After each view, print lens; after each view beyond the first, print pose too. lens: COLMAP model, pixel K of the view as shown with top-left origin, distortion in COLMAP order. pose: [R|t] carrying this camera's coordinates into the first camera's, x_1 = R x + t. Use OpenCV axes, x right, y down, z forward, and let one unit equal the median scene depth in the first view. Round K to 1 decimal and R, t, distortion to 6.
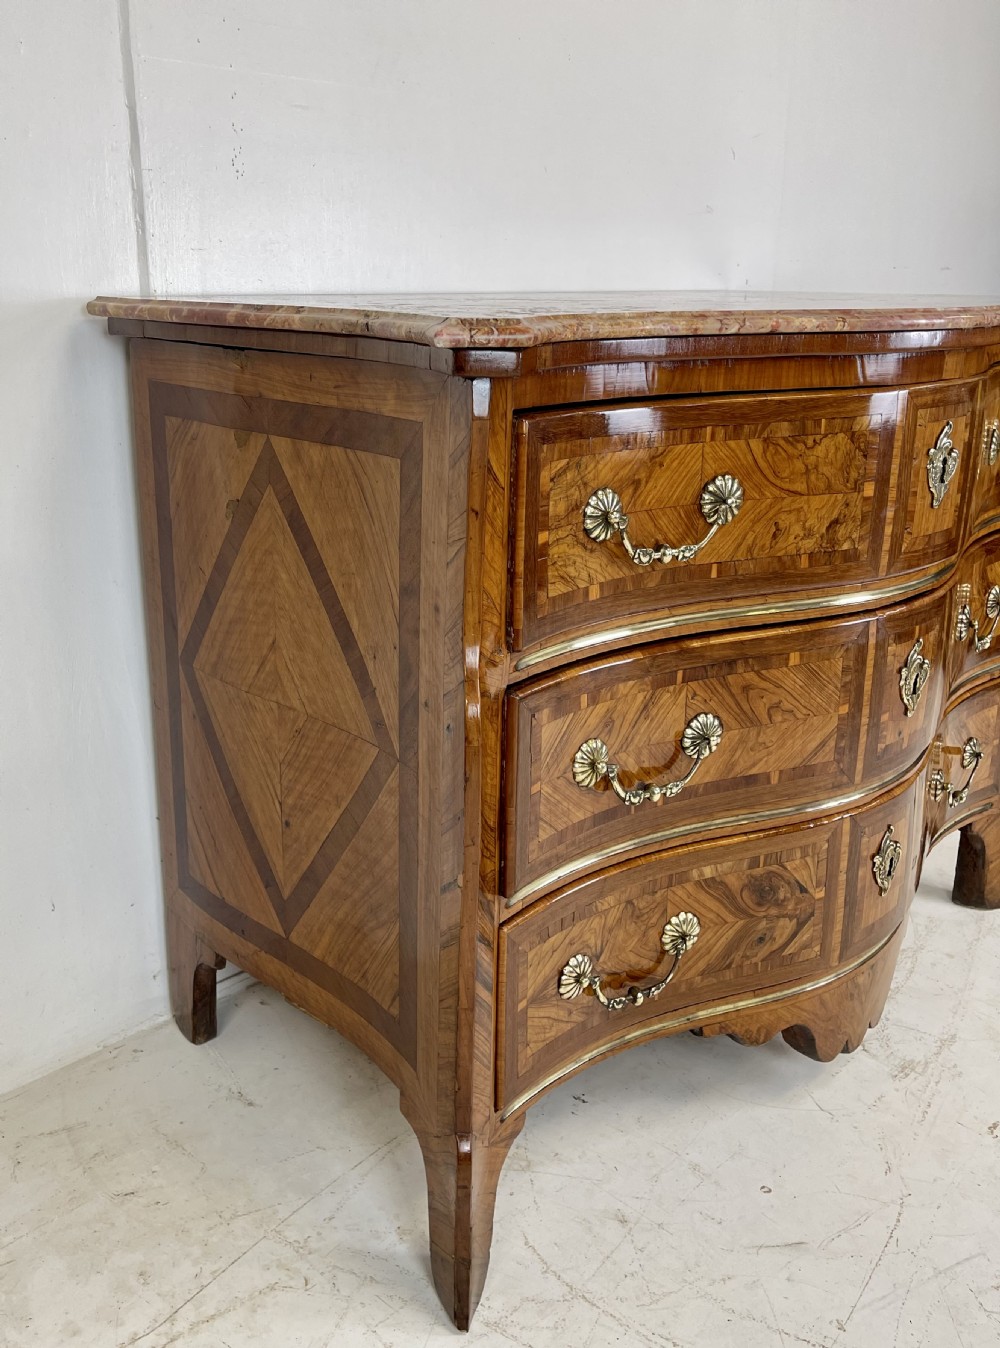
lens RADIAL K [[1147.4, 0, 431.3], [0, 1147.4, 629.2], [0, 0, 1]] dist [0.053533, -0.057209]
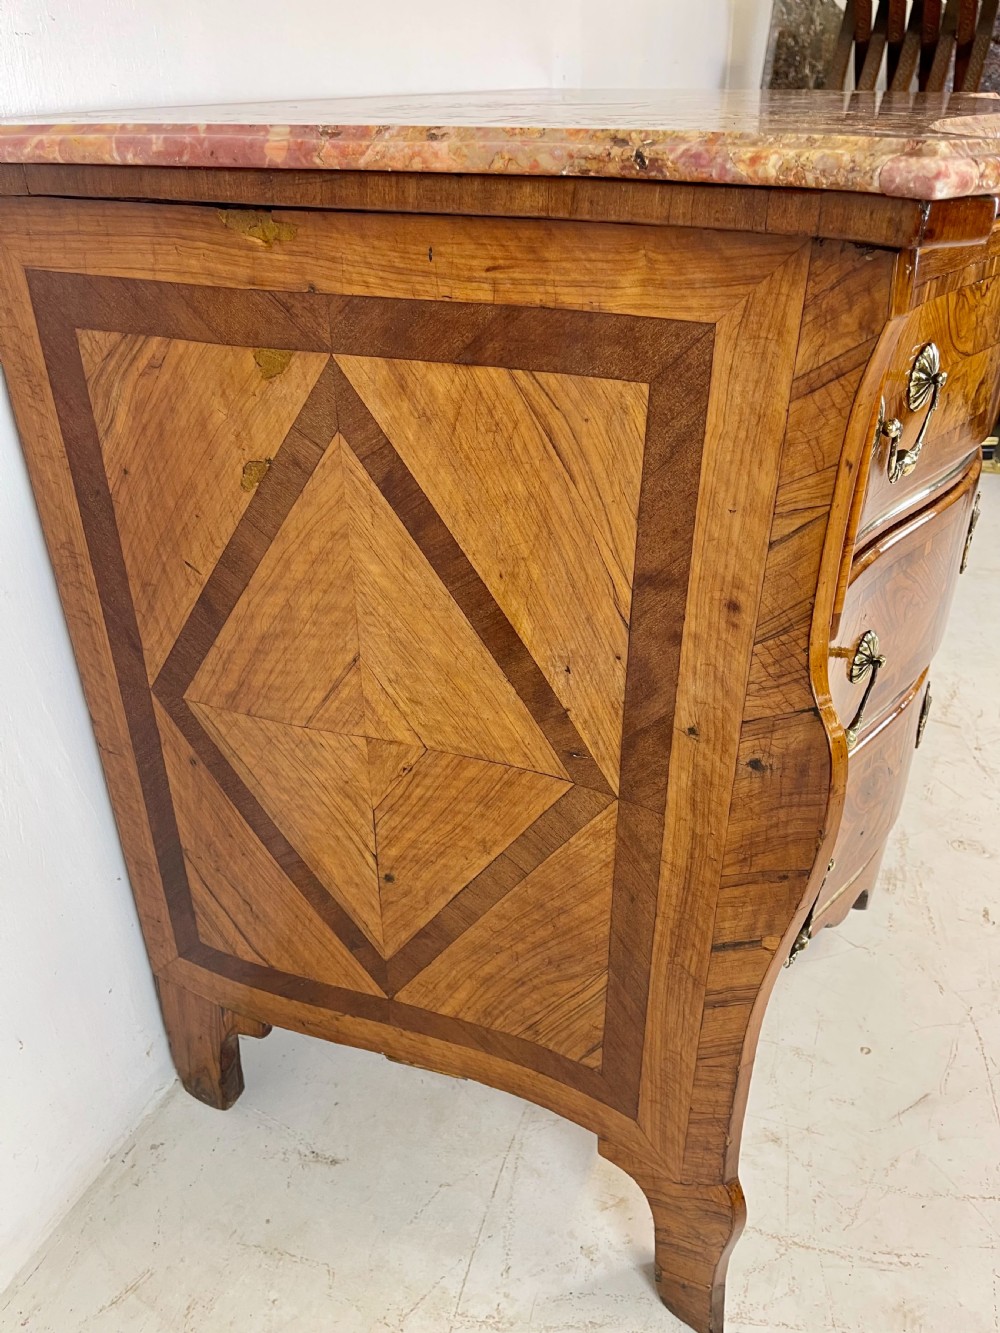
lens RADIAL K [[1012.9, 0, 501.6], [0, 1012.9, 678.3], [0, 0, 1]] dist [0.051417, -0.068136]
pose [[0.903364, -0.229310, 0.362424, -0.293795], [0.140334, 0.956583, 0.255452, -0.126895], [-0.405266, -0.179906, 0.896322, 0.429108]]
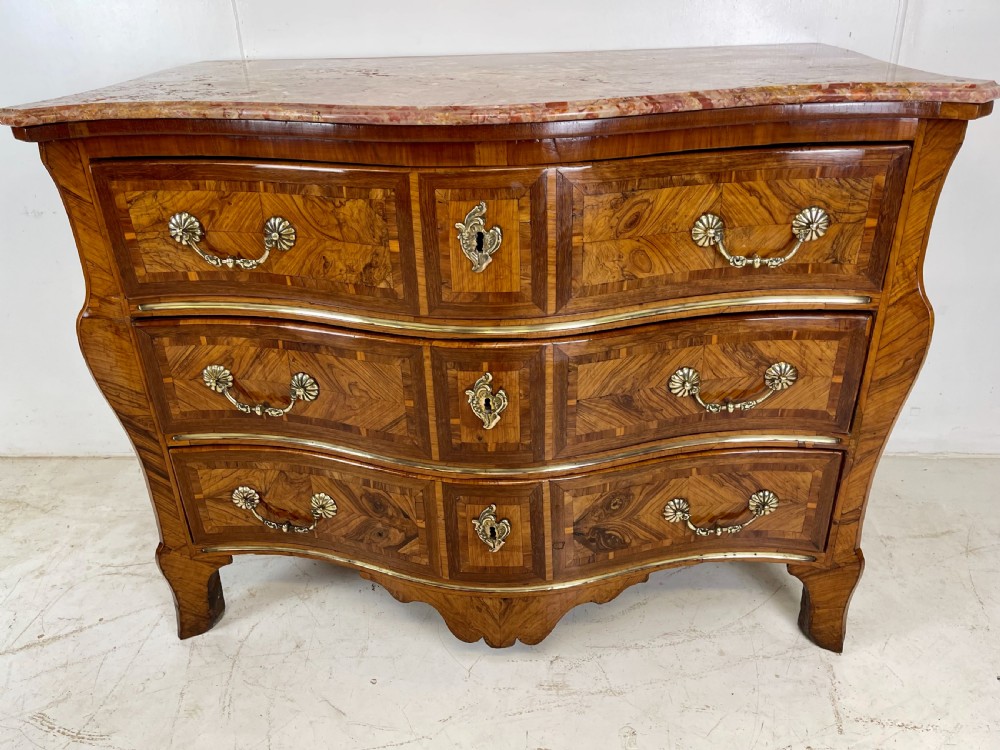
lens RADIAL K [[759.9, 0, 493.1], [0, 759.9, 376.4], [0, 0, 1]] dist [0.051417, -0.068136]
pose [[0.713092, 0.297165, -0.634975, 1.060933], [-0.171971, 0.952193, 0.252494, -0.220165], [0.679652, -0.070854, 0.730105, 0.442731]]
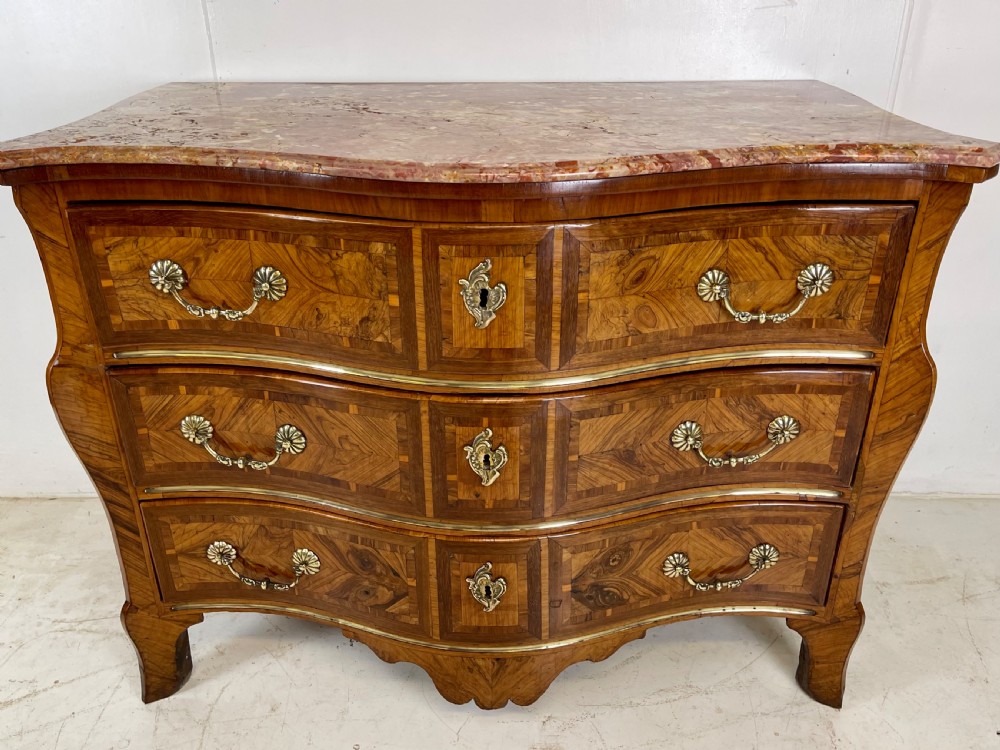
lens RADIAL K [[823.8, 0, 491.6], [0, 823.8, 376.6], [0, 0, 1]] dist [0.047183, -0.059232]
pose [[0.743153, 0.292949, -0.601585, 1.034873], [-0.188194, 0.954284, 0.232219, -0.273482], [0.642111, -0.059359, 0.764310, 0.381688]]
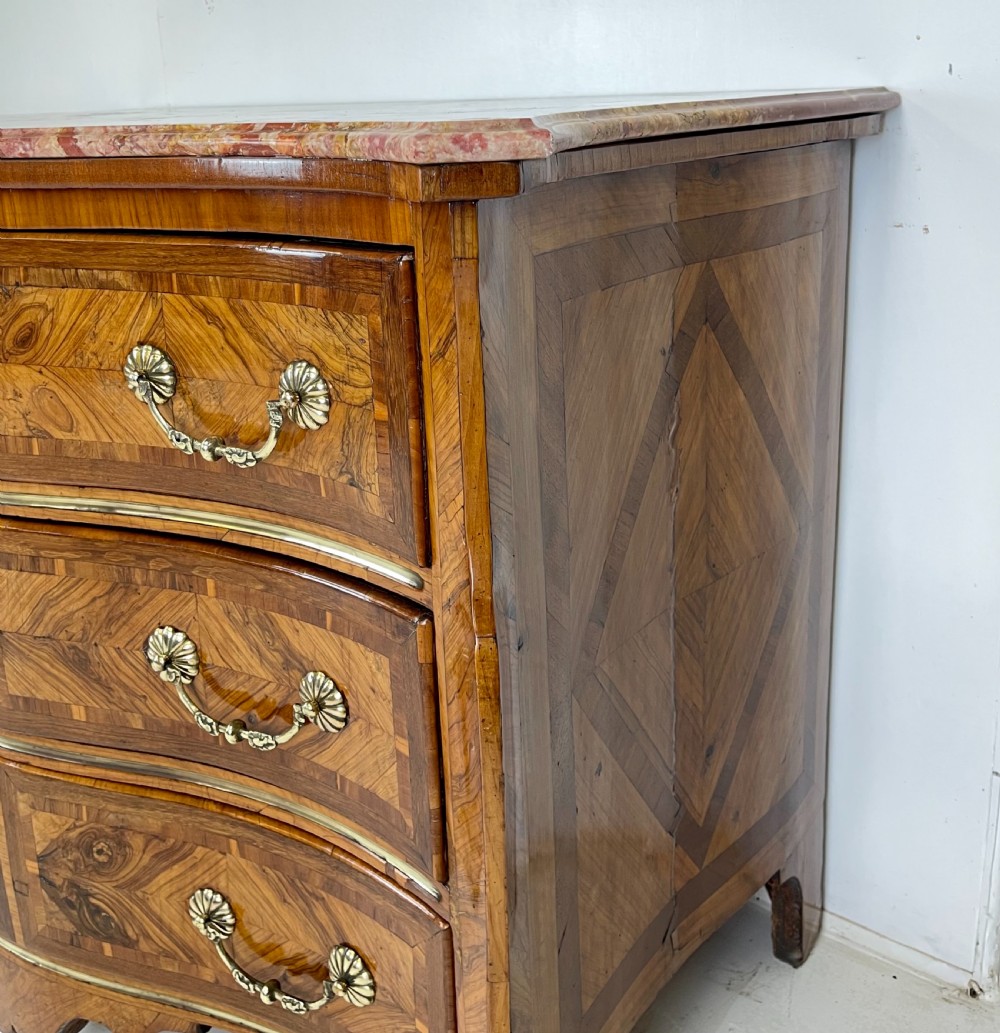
lens RADIAL K [[1115.4, 0, 496.0], [0, 1115.4, 369.0], [0, 0, 1]] dist [0.014100, 0.000000]
pose [[0.186252, 0.235147, -0.953948, 1.339448], [-0.250755, 0.950159, 0.185255, -0.391000], [0.949964, 0.204703, 0.235933, 1.319314]]
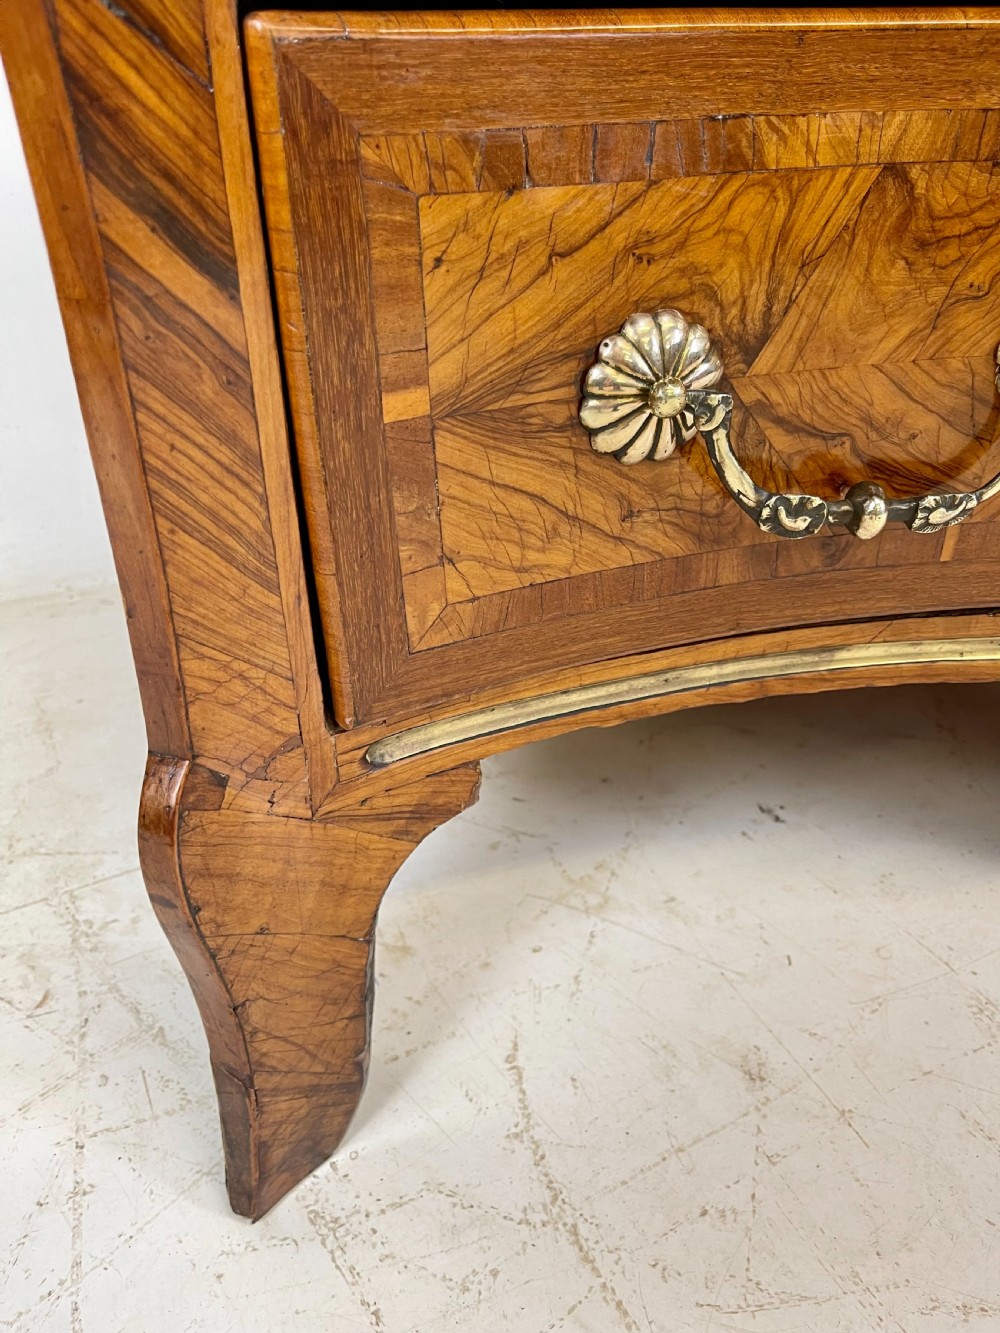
lens RADIAL K [[1012.9, 0, 492.9], [0, 1012.9, 674.0], [0, 0, 1]] dist [0.051417, -0.068136]
pose [[0.928489, 0.172601, -0.328812, 0.190730], [-0.085652, 0.961086, 0.262634, 0.310147], [0.361348, -0.215689, 0.907142, 0.728637]]
